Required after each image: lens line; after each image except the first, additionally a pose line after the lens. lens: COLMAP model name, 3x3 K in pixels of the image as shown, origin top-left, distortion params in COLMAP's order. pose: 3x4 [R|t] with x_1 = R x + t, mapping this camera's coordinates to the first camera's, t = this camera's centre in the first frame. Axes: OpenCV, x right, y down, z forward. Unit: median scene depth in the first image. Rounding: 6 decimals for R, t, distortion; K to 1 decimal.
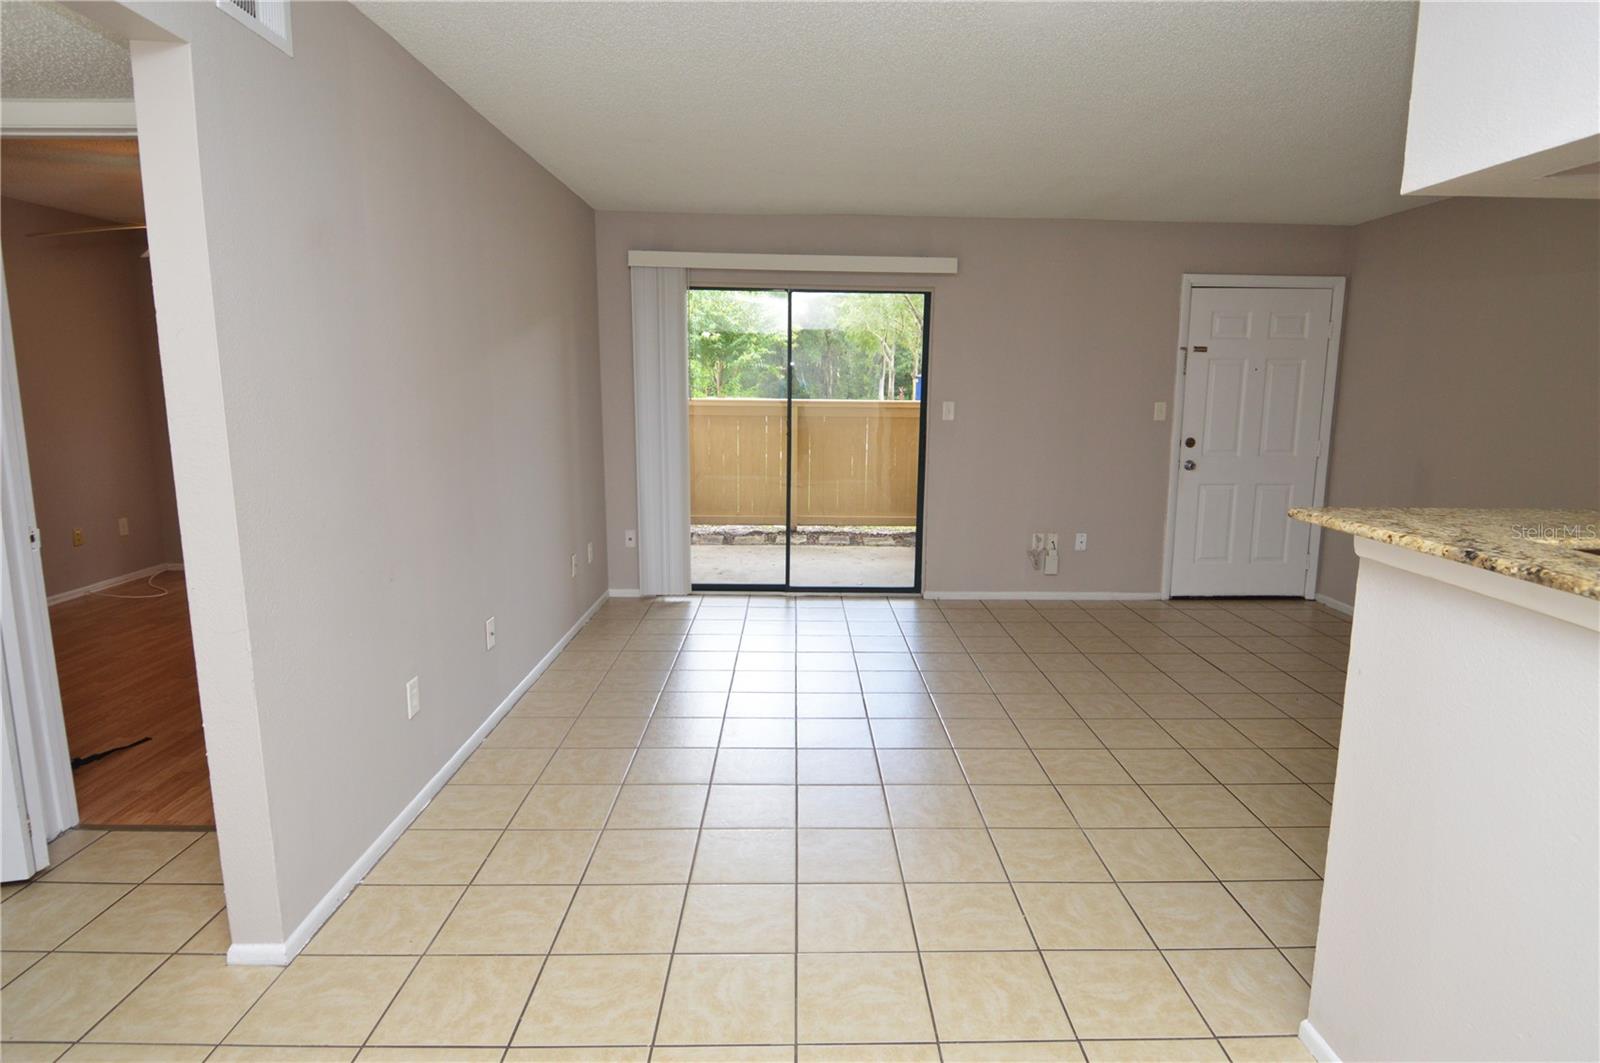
lens RADIAL K [[861.9, 0, 815.4], [0, 861.9, 522.0], [0, 0, 1]] dist [0.006385, -0.015680]
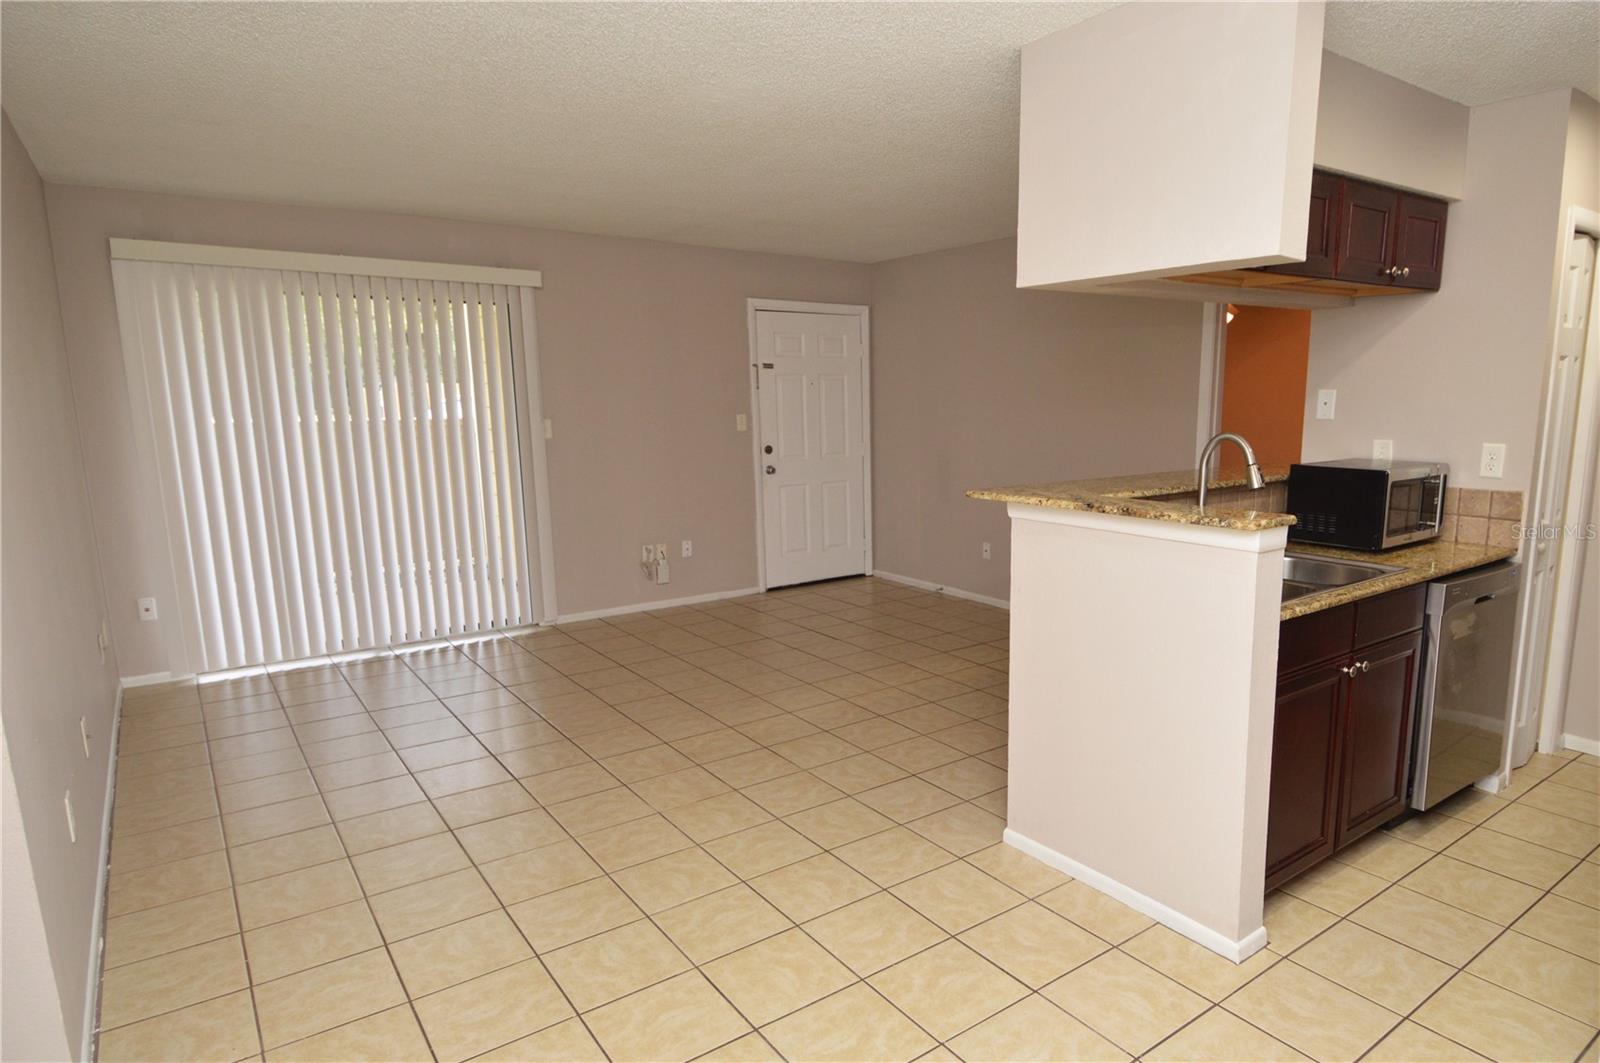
lens RADIAL K [[940.7, 0, 877.1], [0, 940.7, 563.5], [0, 0, 1]] dist [0.007592, -0.020462]
pose [[0.809475, -0.119138, 0.574941, -0.174242], [0.105871, 0.992764, 0.056660, 0.000246], [-0.577531, 0.015004, 0.816231, -0.077187]]
